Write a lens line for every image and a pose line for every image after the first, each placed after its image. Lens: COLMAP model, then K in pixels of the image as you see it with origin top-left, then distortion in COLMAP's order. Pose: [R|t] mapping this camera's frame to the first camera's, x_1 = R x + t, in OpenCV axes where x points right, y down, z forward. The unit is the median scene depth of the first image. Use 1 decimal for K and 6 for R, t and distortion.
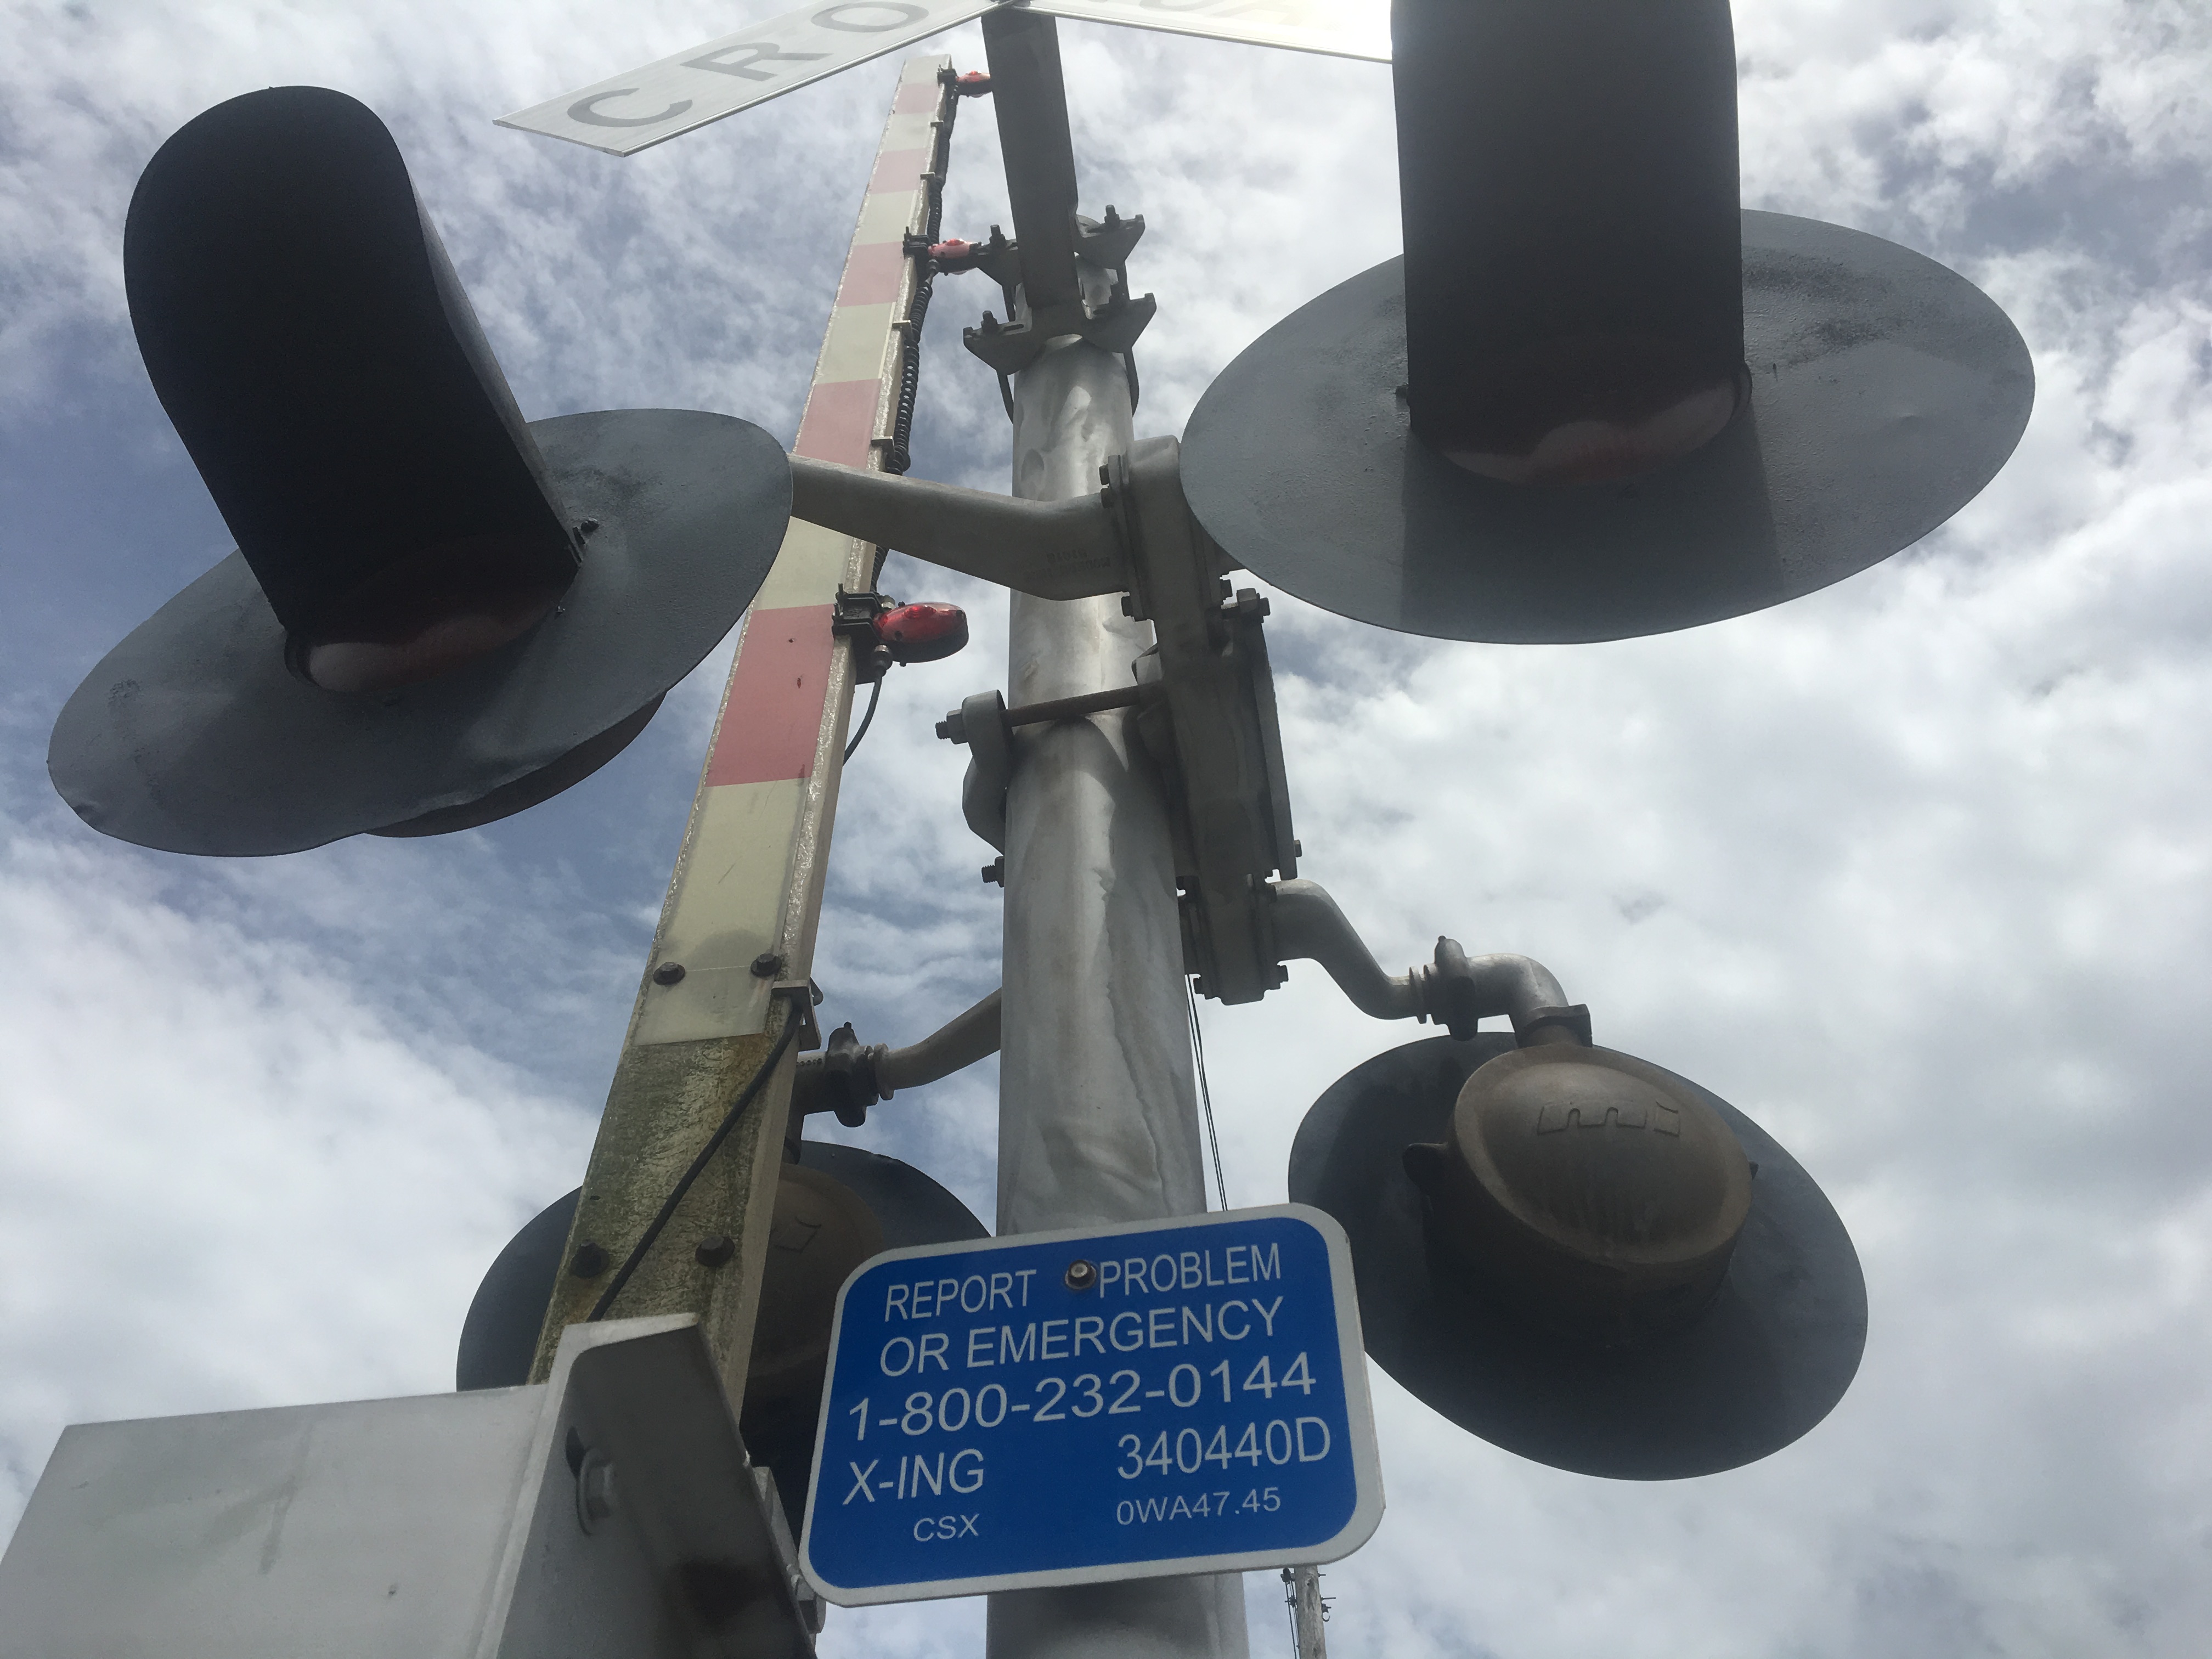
lens RADIAL K [[1880.1, 0, 1075.7], [0, 1880.1, 819.3], [0, 0, 1]] dist [0.114061, -0.181650]
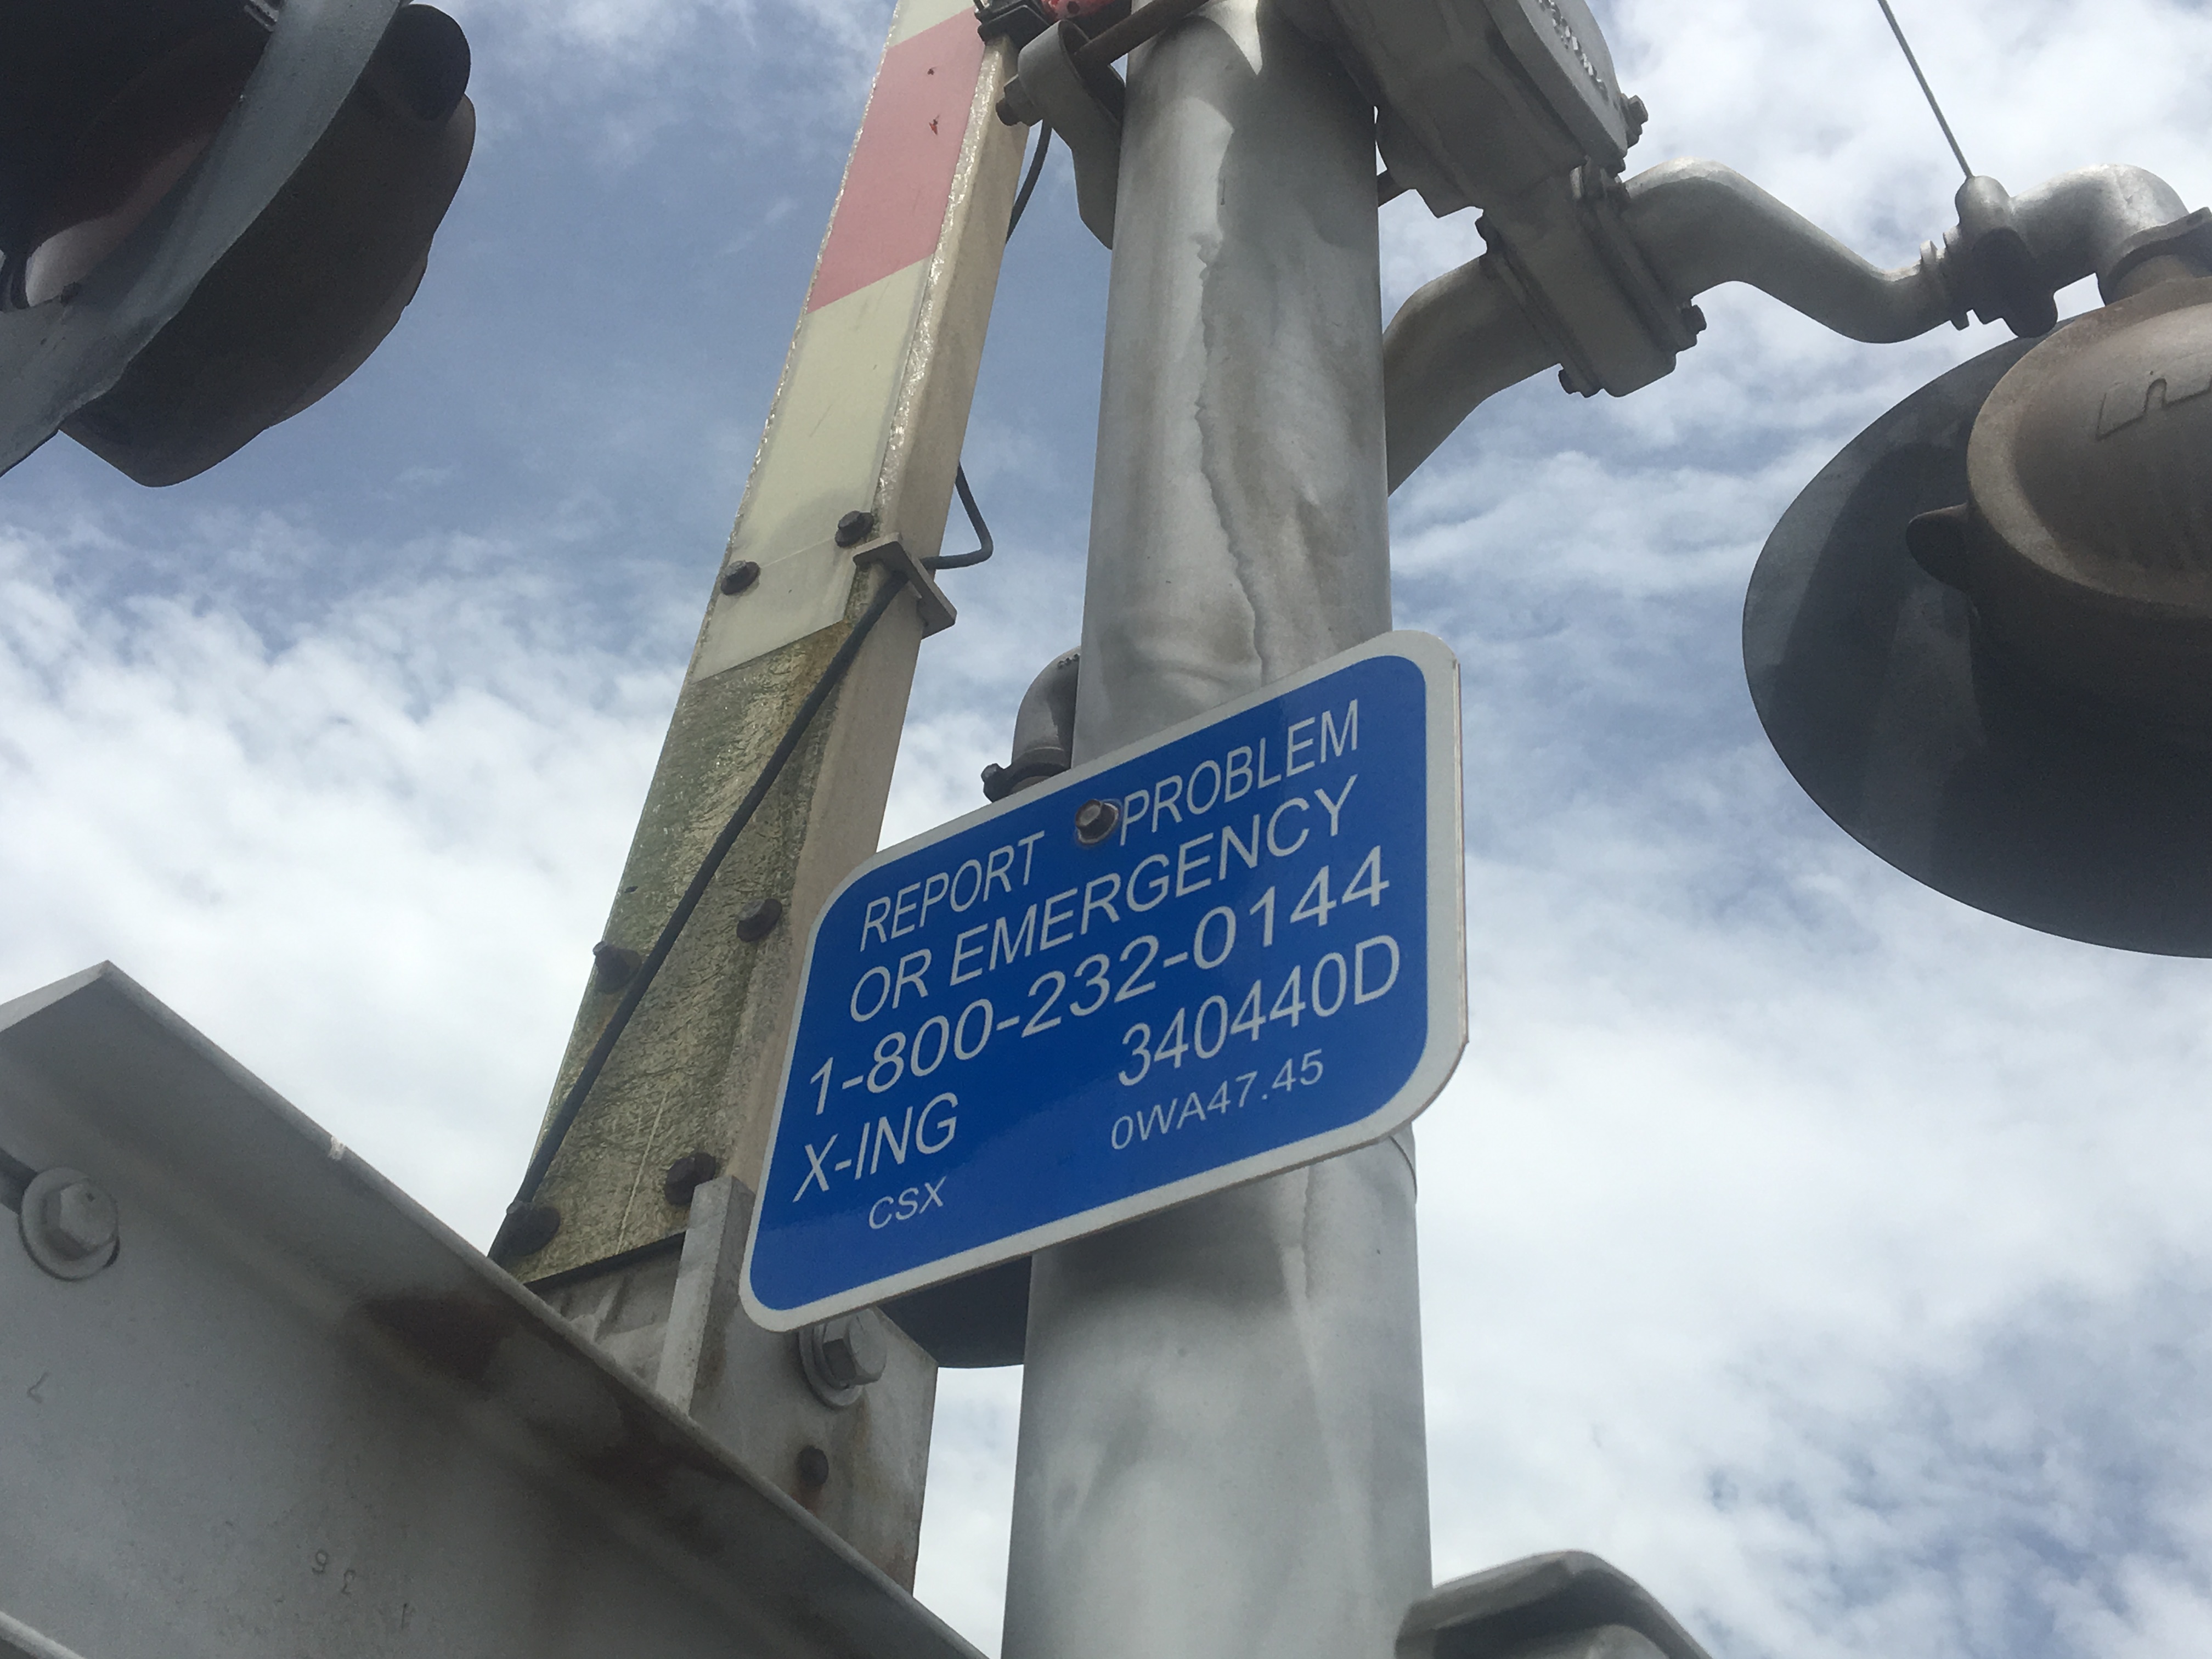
lens RADIAL K [[2626.2, 0, 1106.0], [0, 2626.2, 829.5], [0, 0, 1]] dist [0.115614, -0.242371]
pose [[0.900640, -0.235480, -0.365235, 0.340849], [0.290909, 0.951063, 0.104172, 0.149871], [0.322831, -0.200072, 0.925068, 0.154694]]
